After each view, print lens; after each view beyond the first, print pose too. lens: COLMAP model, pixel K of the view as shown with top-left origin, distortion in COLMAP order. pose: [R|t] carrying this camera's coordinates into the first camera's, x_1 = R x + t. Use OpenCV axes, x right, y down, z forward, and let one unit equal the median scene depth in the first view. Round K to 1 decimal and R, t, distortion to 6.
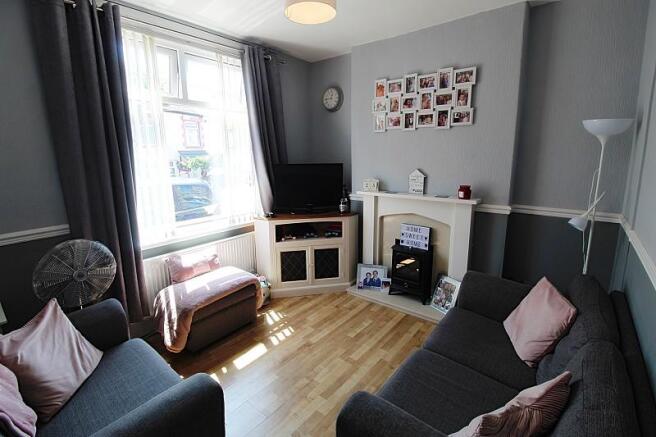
lens RADIAL K [[307.0, 0, 332.3], [0, 307.0, 210.2], [0, 0, 1]] dist [0.002376, -0.011442]
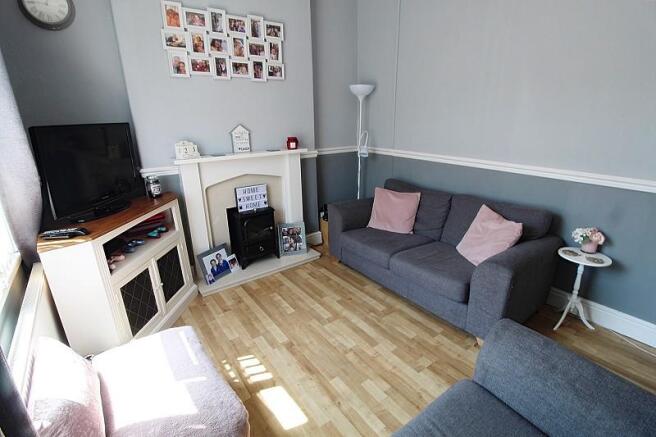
lens RADIAL K [[307.0, 0, 332.3], [0, 307.0, 210.2], [0, 0, 1]] dist [0.002376, -0.011442]
pose [[0.264776, -0.280133, 0.922724, -0.587051], [0.194607, 0.952709, 0.233394, -0.054402], [-0.944469, 0.117772, 0.306770, 0.514572]]
